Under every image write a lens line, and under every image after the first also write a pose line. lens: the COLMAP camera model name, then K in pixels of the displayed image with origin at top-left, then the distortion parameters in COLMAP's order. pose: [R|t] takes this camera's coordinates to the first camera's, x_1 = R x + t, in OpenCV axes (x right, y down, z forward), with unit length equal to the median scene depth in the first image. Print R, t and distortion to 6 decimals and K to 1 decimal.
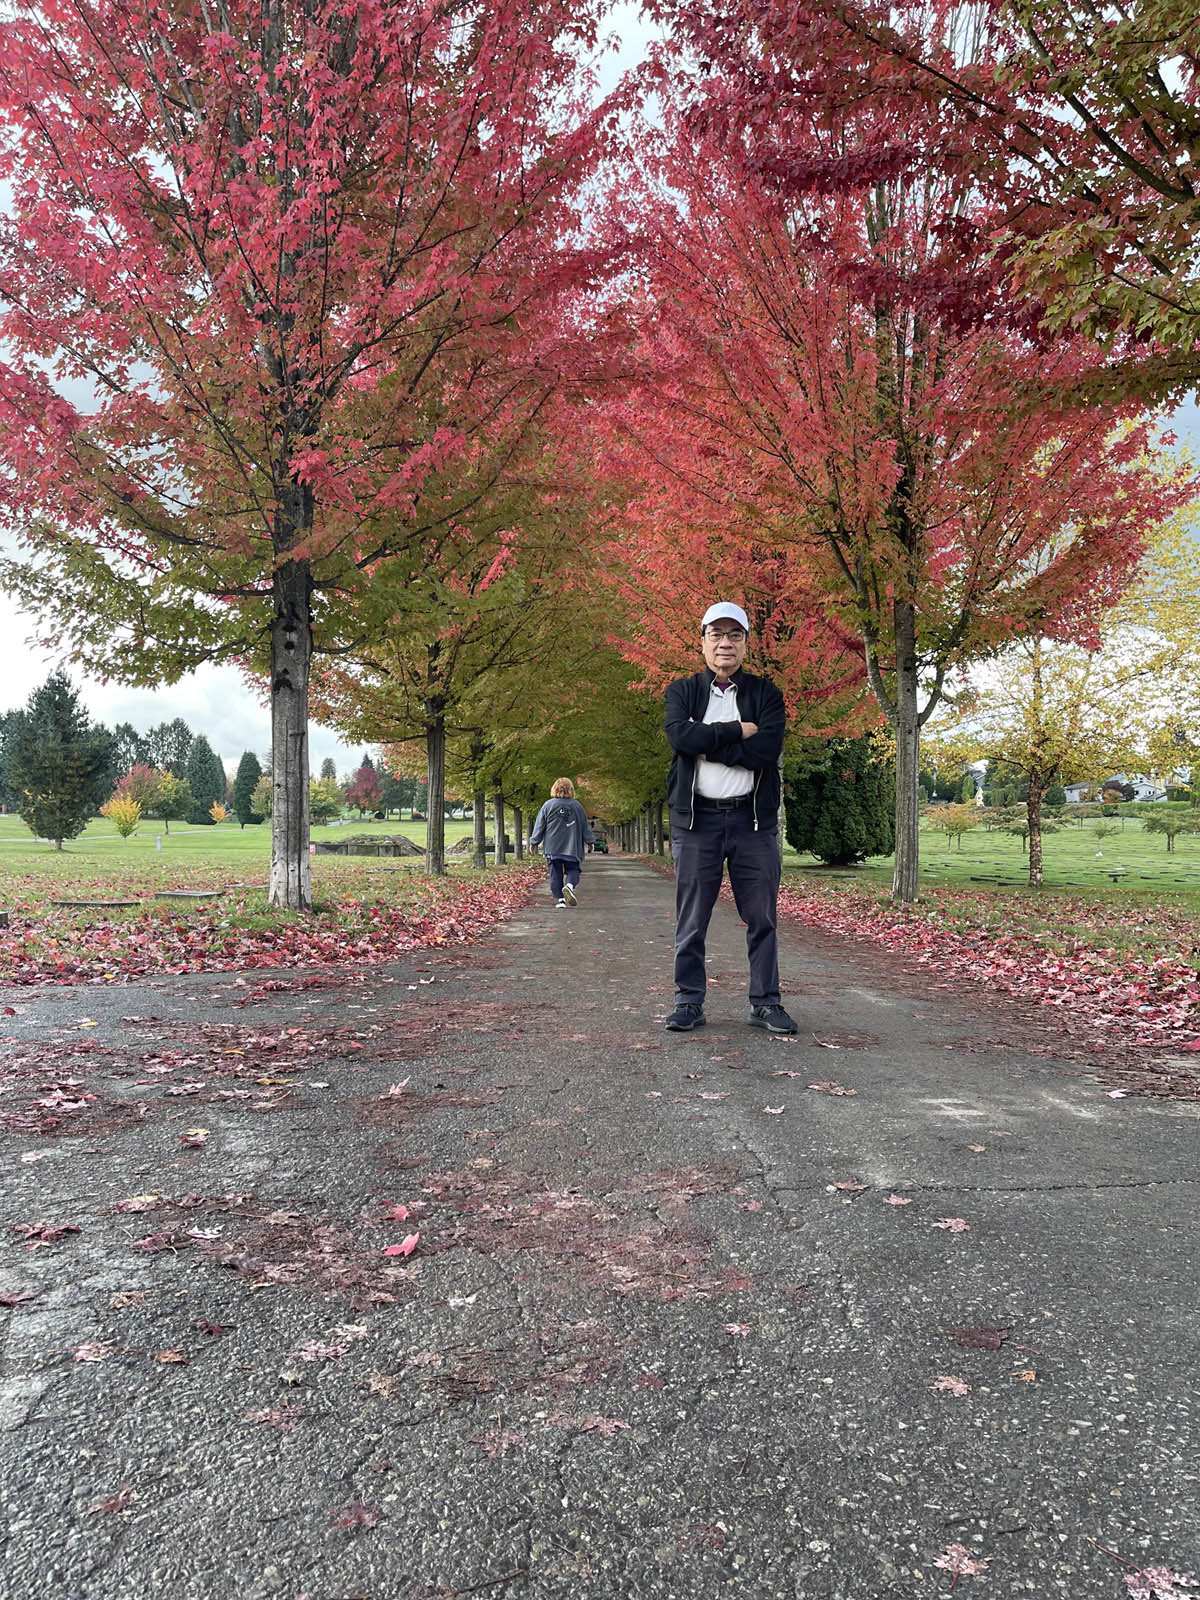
lens RADIAL K [[1194.5, 0, 600.0], [0, 1194.5, 800.0], [0, 0, 1]] dist [0.075251, -0.002074]
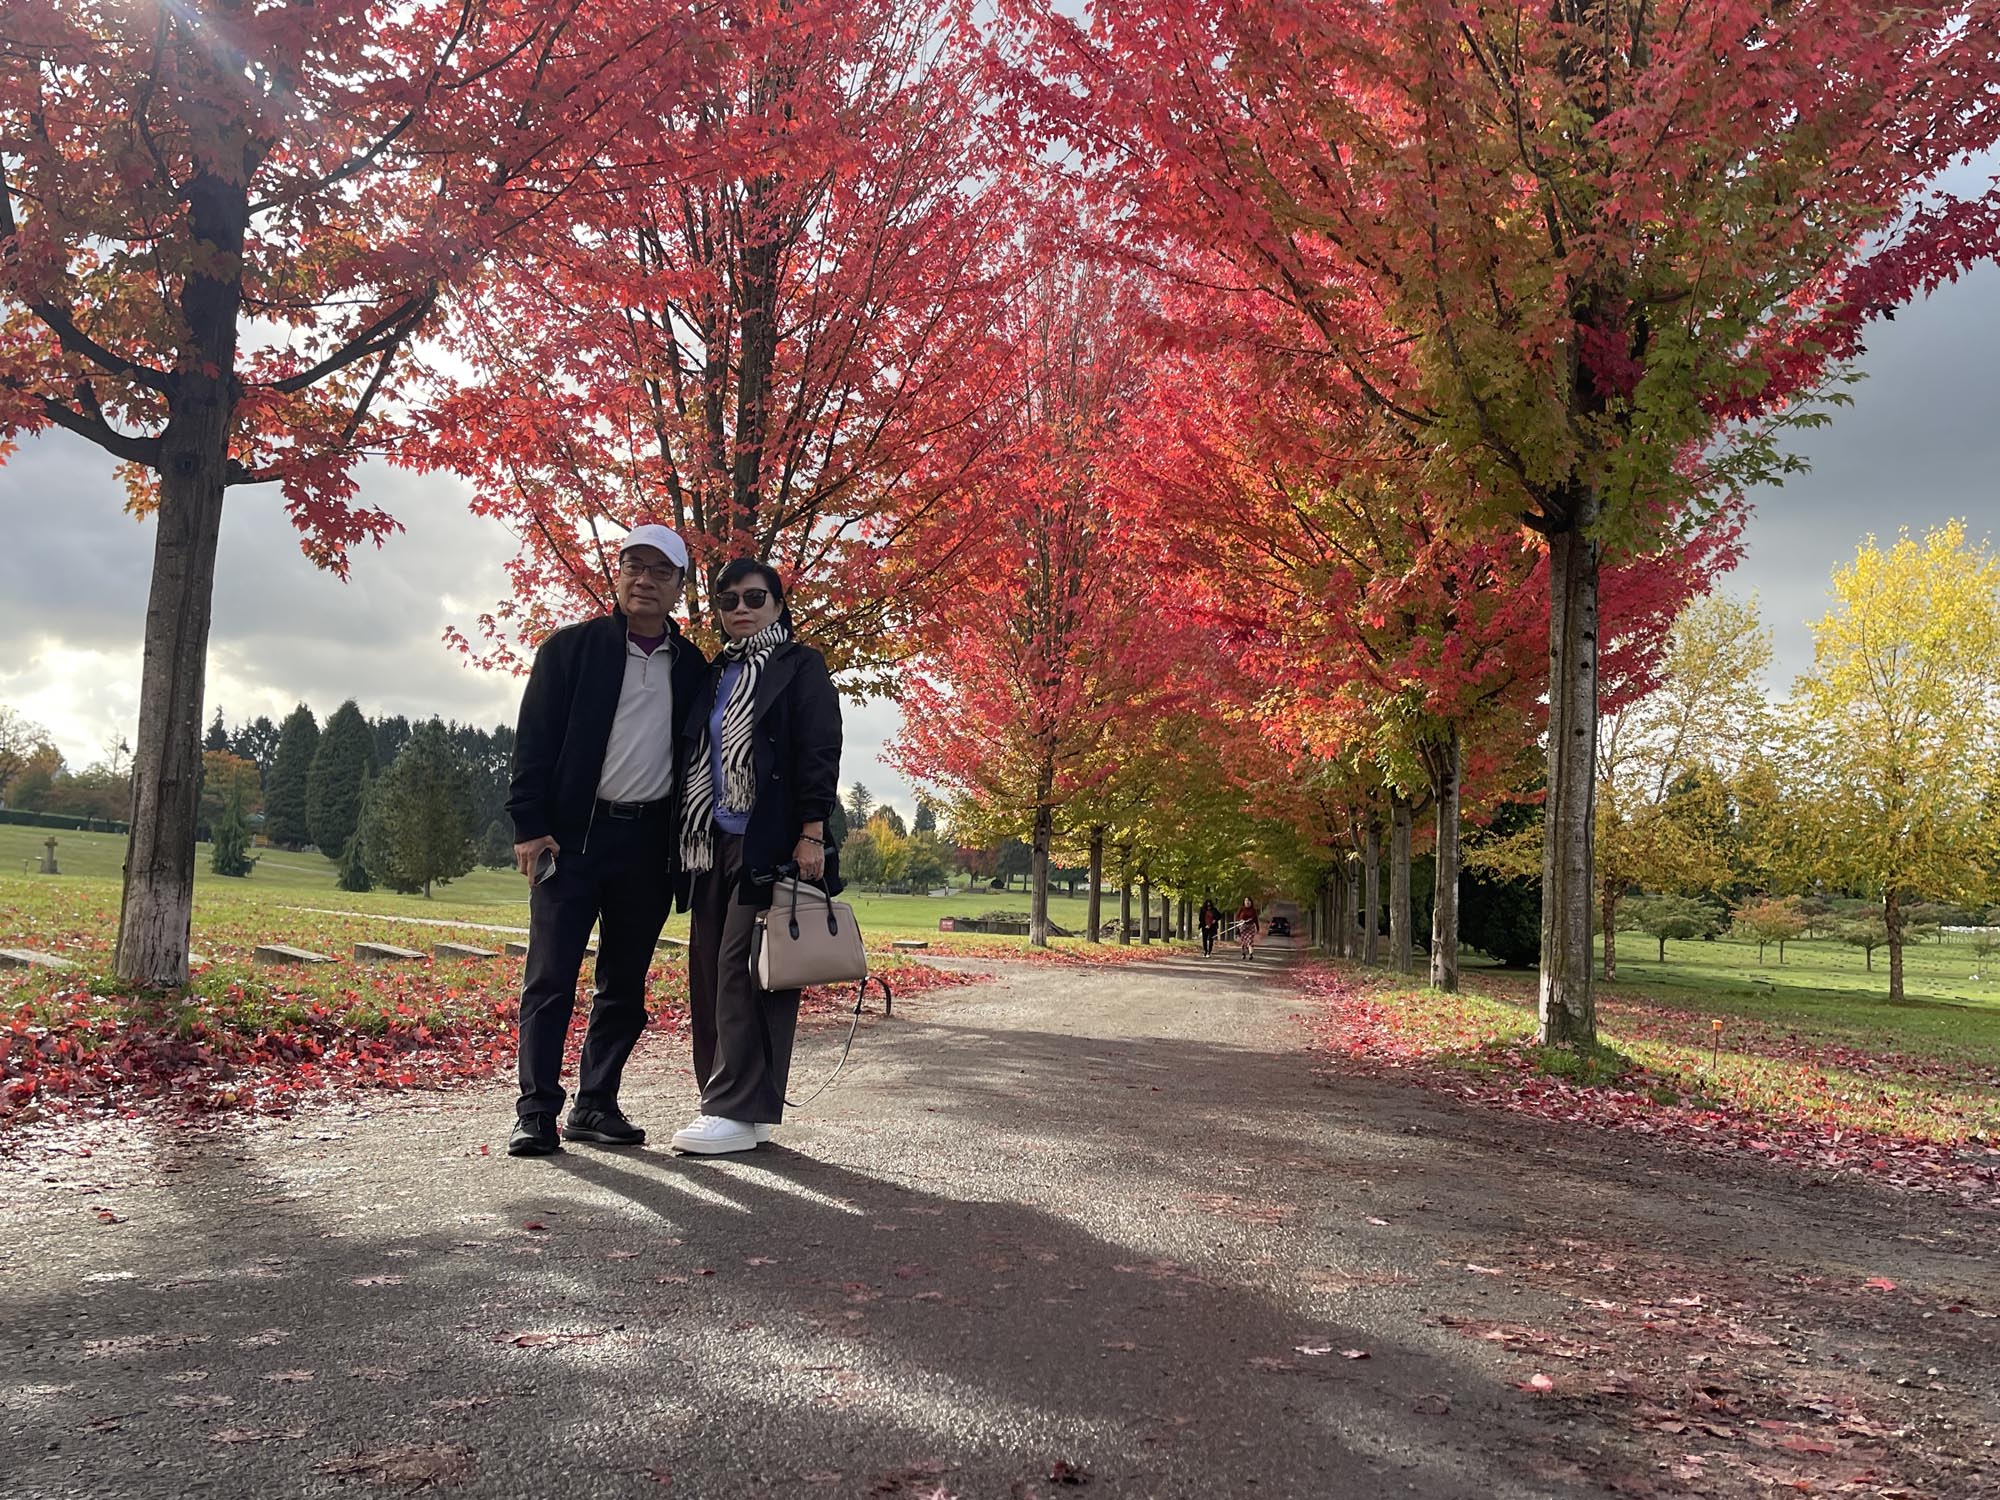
lens RADIAL K [[1813.8, 0, 1031.4], [0, 1813.8, 724.2], [0, 0, 1]] dist [0.059571, -0.037527]
pose [[0.986937, 0.021865, -0.159613, 0.190273], [-0.034067, 0.996668, -0.074116, -0.053317], [0.157461, 0.078585, 0.984393, -1.693217]]
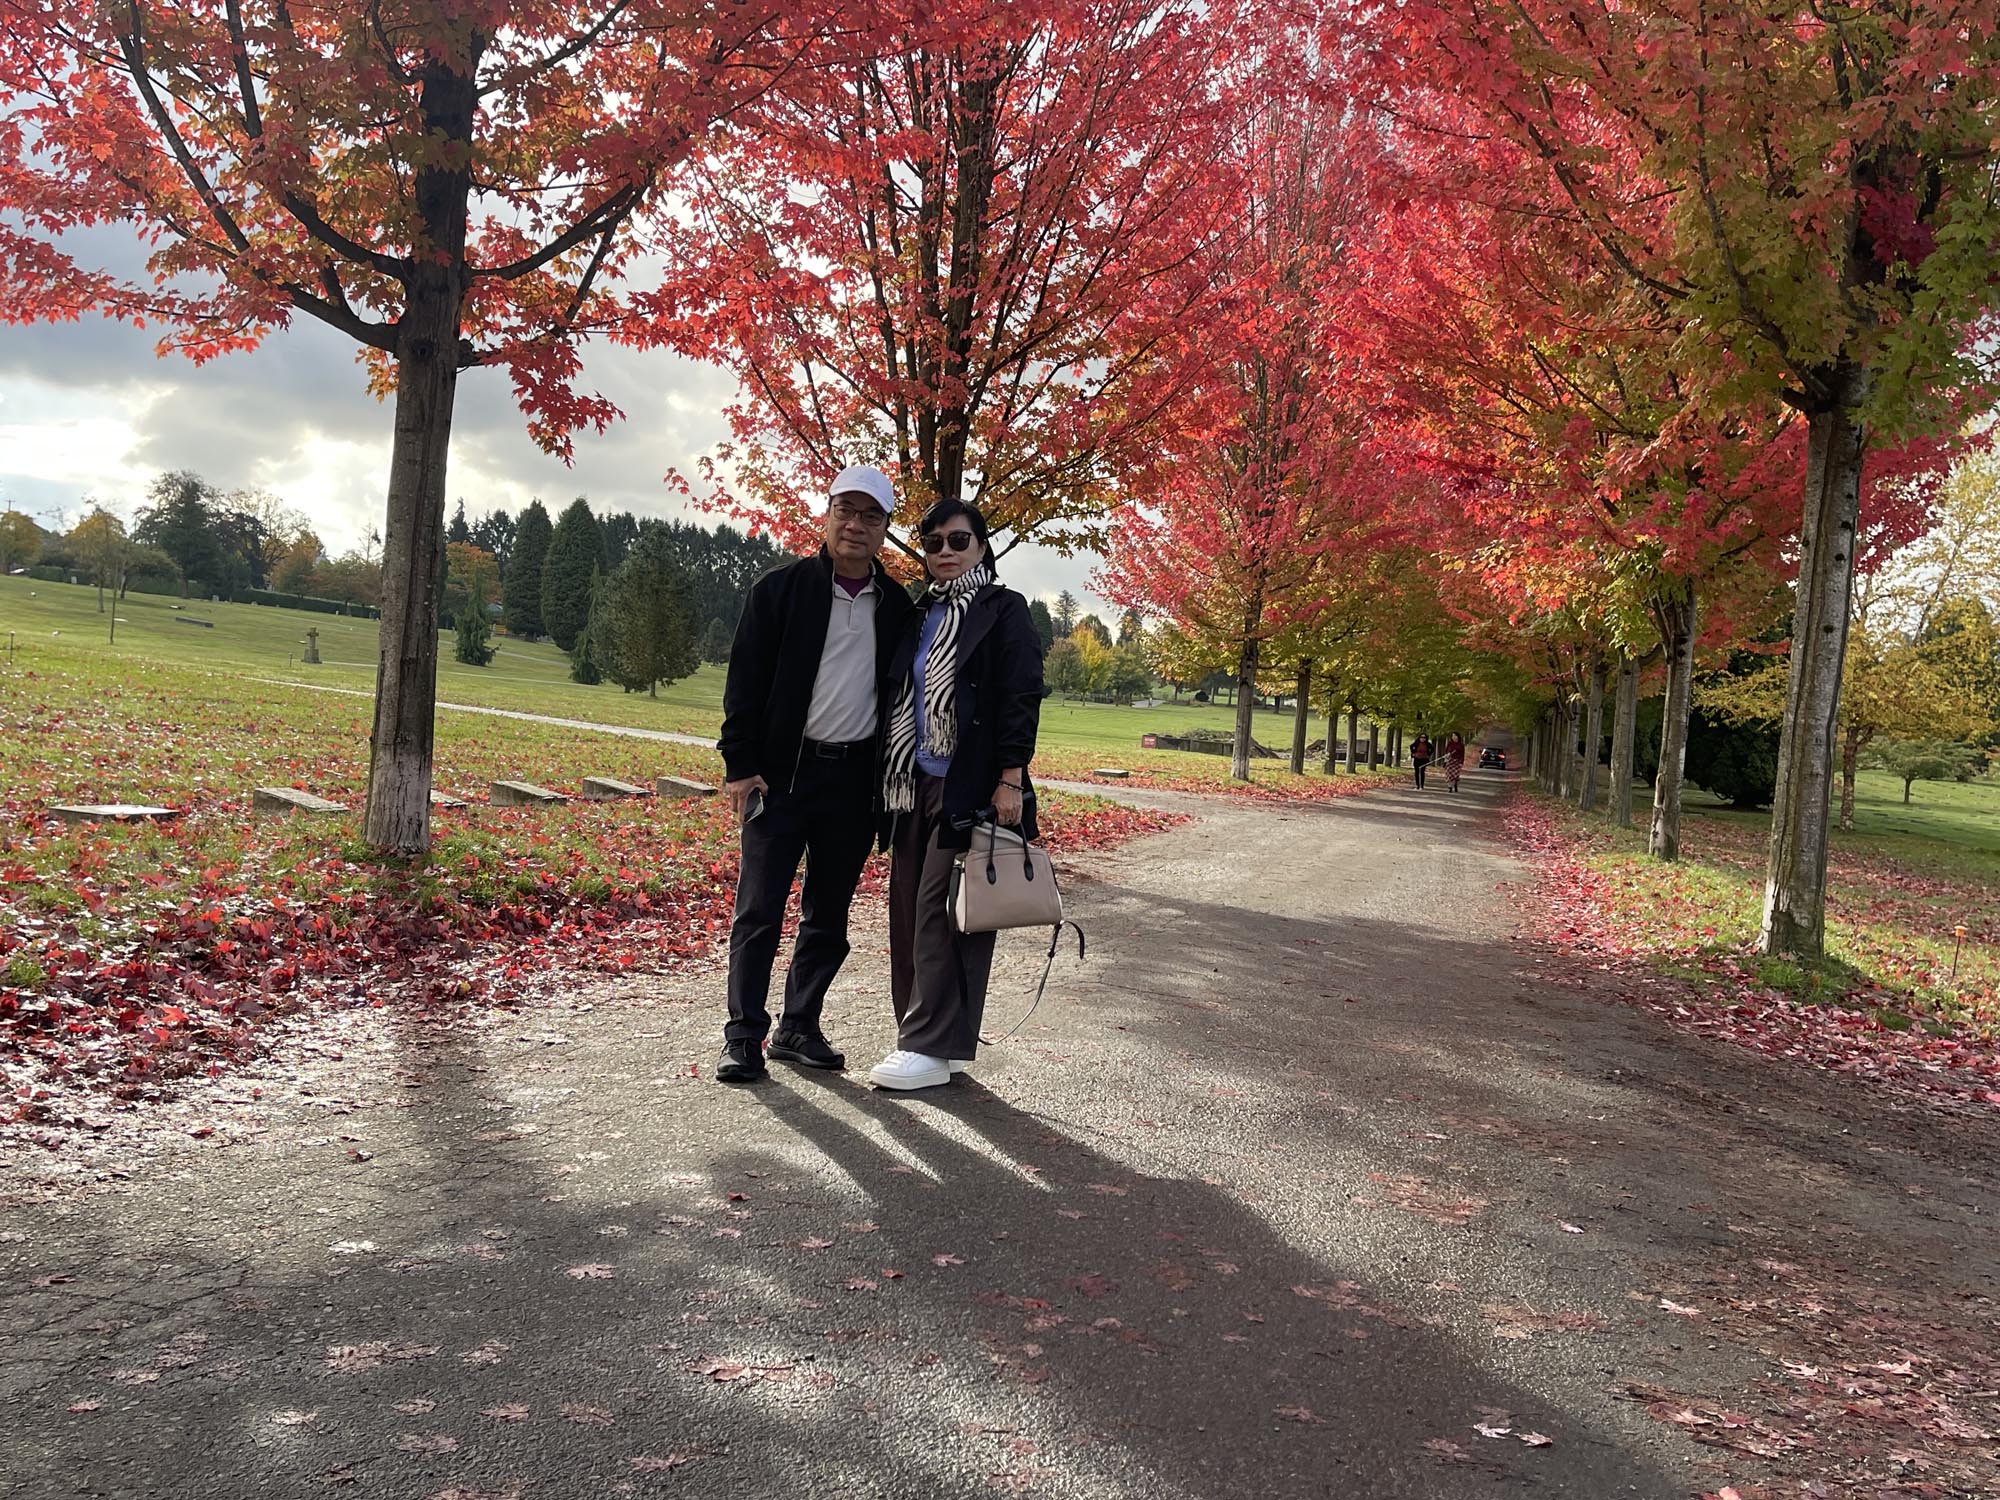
lens RADIAL K [[1818.8, 0, 1001.4], [0, 1818.8, 723.8], [0, 0, 1]] dist [0.055952, -0.034507]
pose [[0.956719, 0.074316, -0.281366, 0.189765], [-0.066307, 0.997079, 0.037894, -0.081365], [0.283360, -0.017597, 0.958852, -1.691382]]
